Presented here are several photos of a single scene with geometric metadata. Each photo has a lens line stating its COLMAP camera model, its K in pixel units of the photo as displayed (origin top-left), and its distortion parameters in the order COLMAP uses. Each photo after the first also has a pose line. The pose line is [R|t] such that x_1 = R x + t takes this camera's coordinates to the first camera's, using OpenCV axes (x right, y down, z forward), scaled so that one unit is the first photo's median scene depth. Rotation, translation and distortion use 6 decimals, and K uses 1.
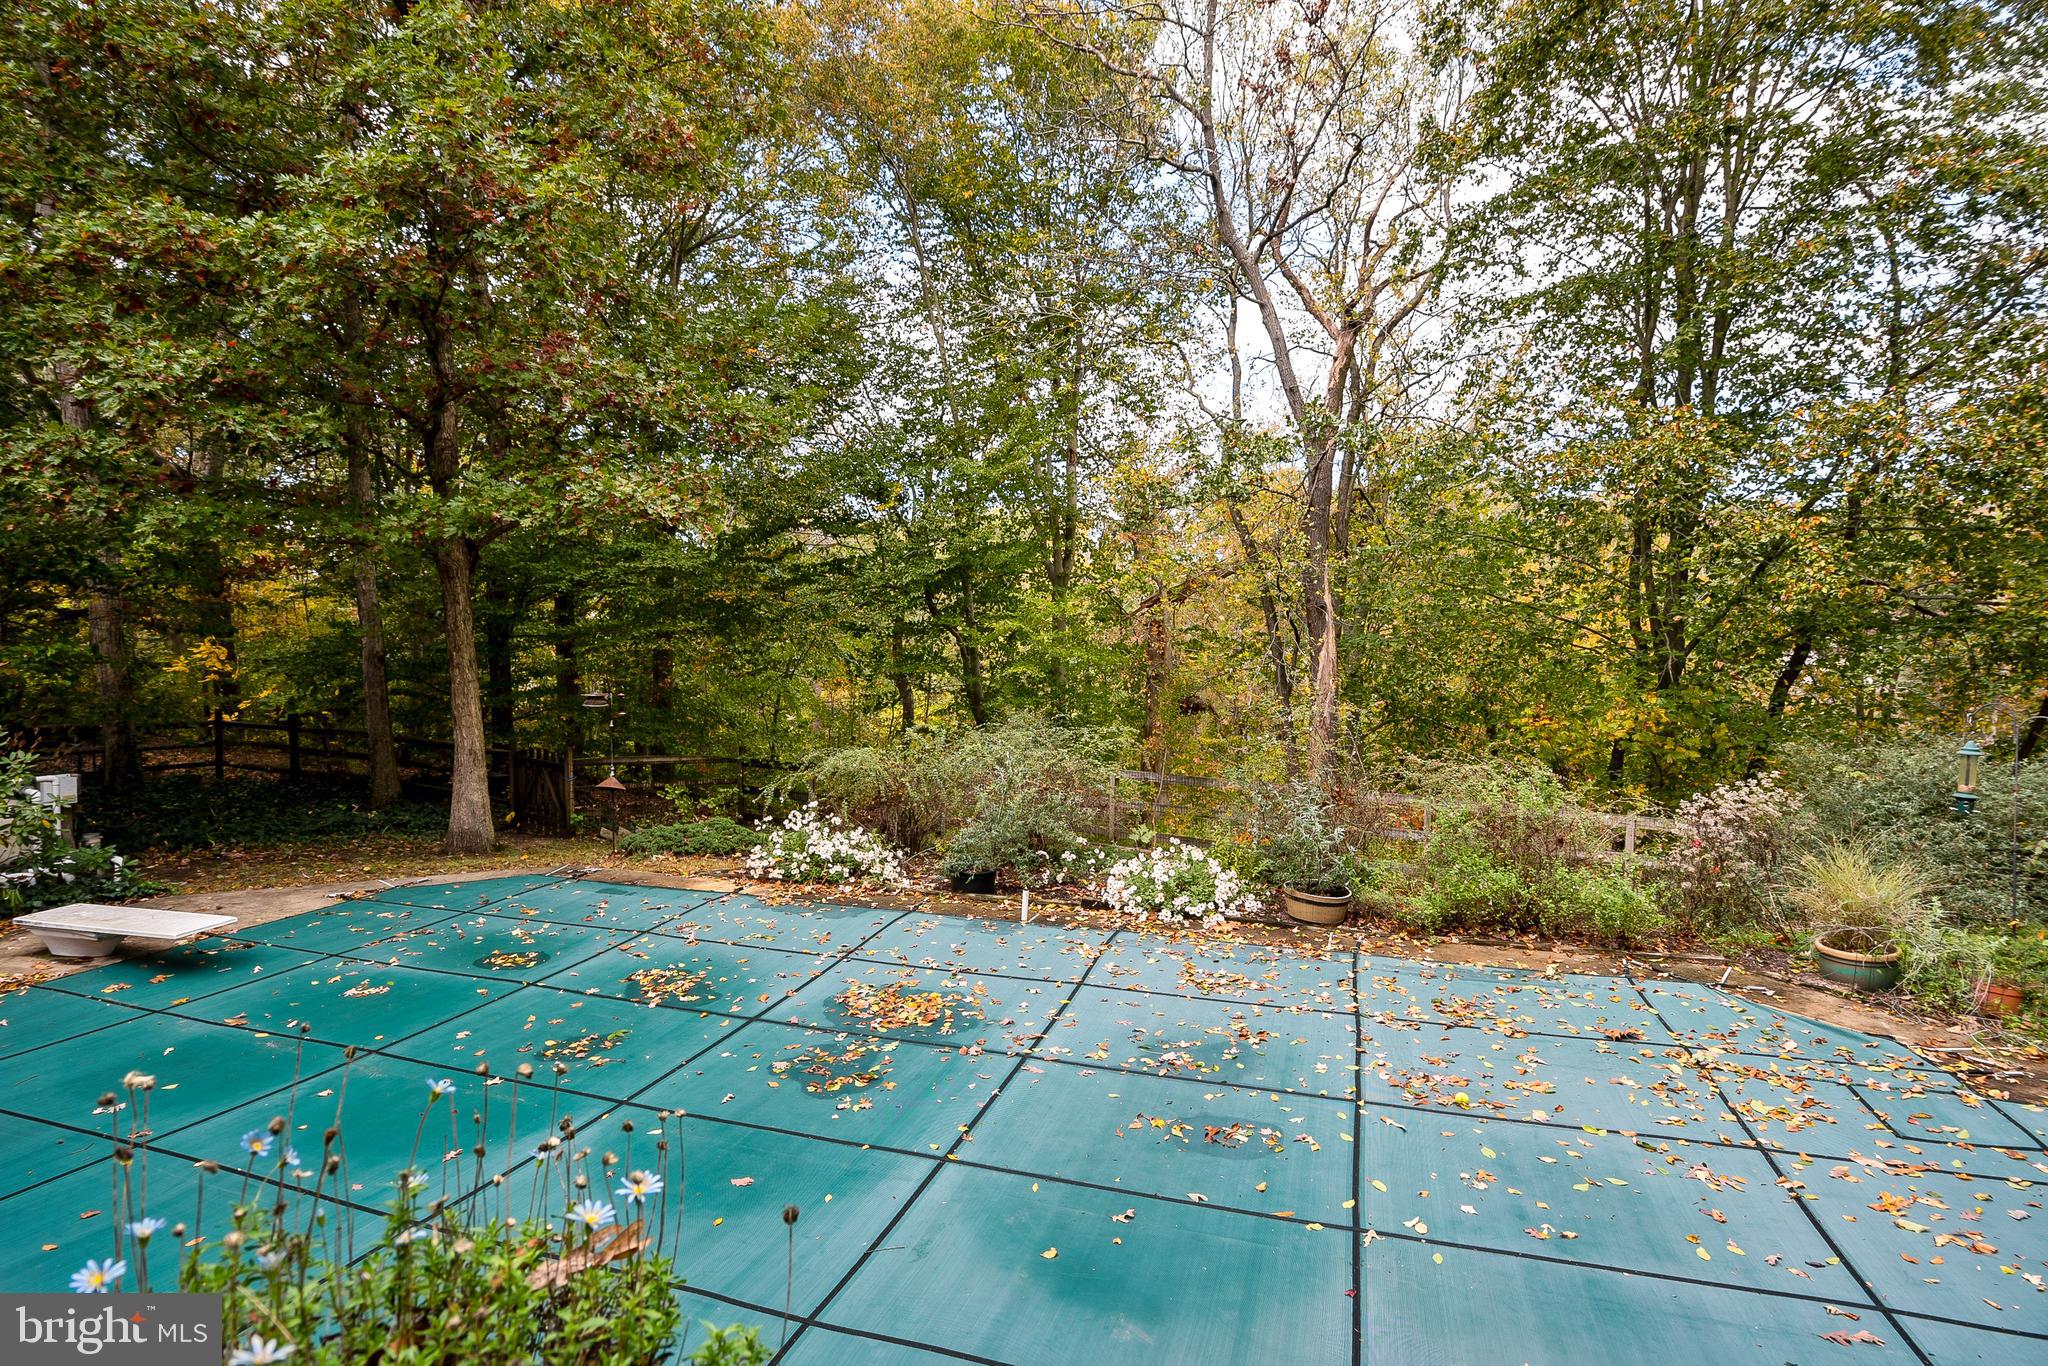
lens RADIAL K [[1036.3, 0, 1024.0], [0, 1036.3, 683.0], [0, 0, 1]] dist [-0.010854, -0.000451]
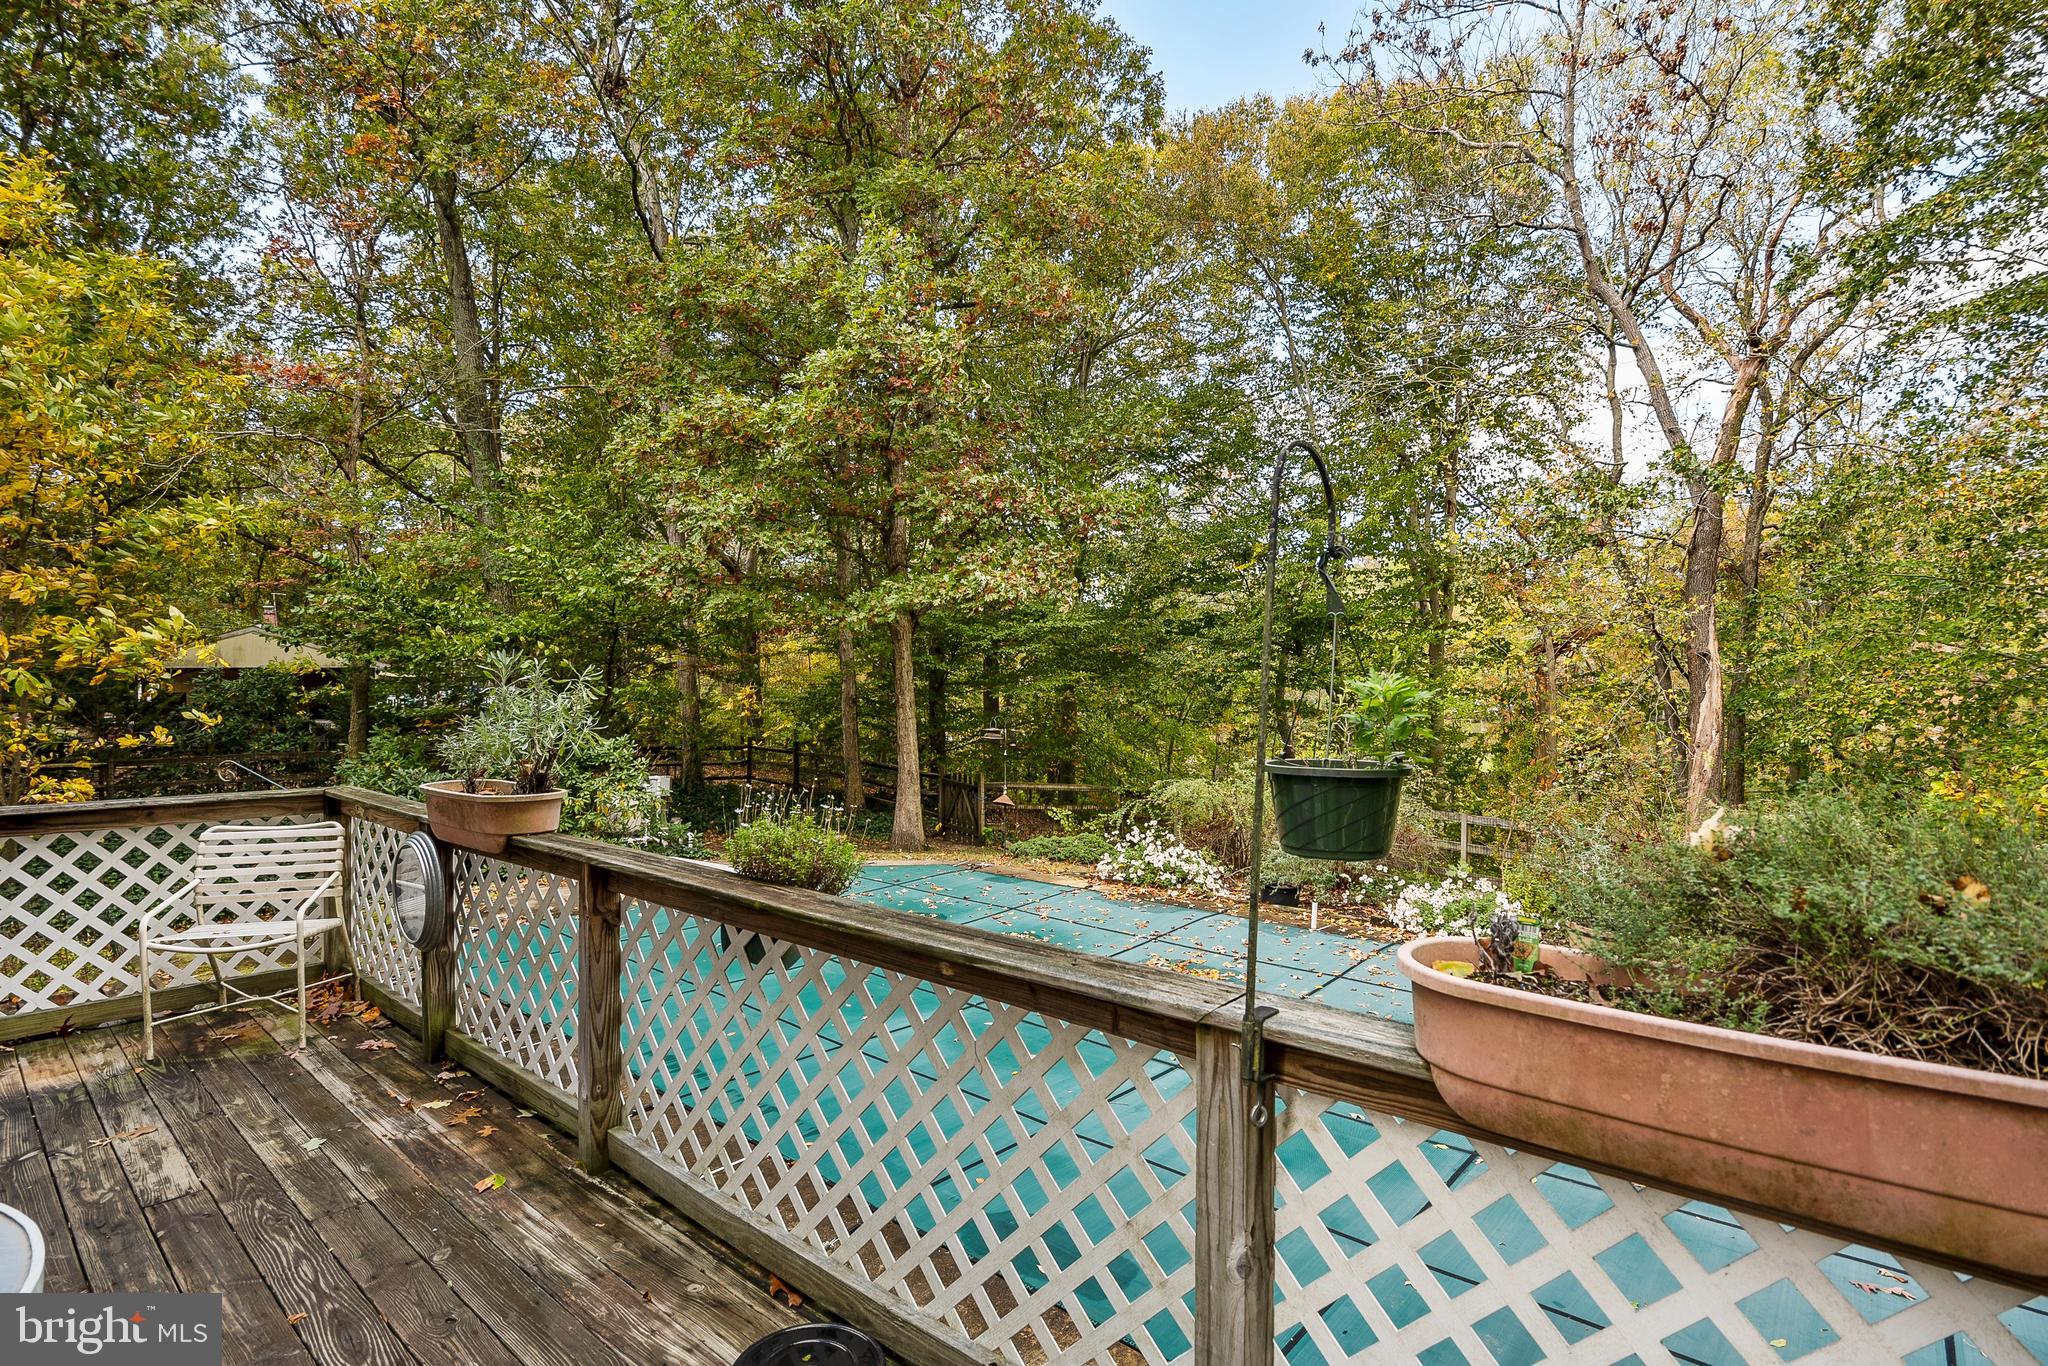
lens RADIAL K [[994.4, 0, 1030.9], [0, 994.4, 687.2], [0, 0, 1]] dist [-0.001212, 0.000262]
pose [[0.925040, 0.003682, -0.379852, 0.110813], [-0.019771, 0.999064, -0.038463, 0.006082], [0.379355, 0.043089, 0.924247, -0.142271]]
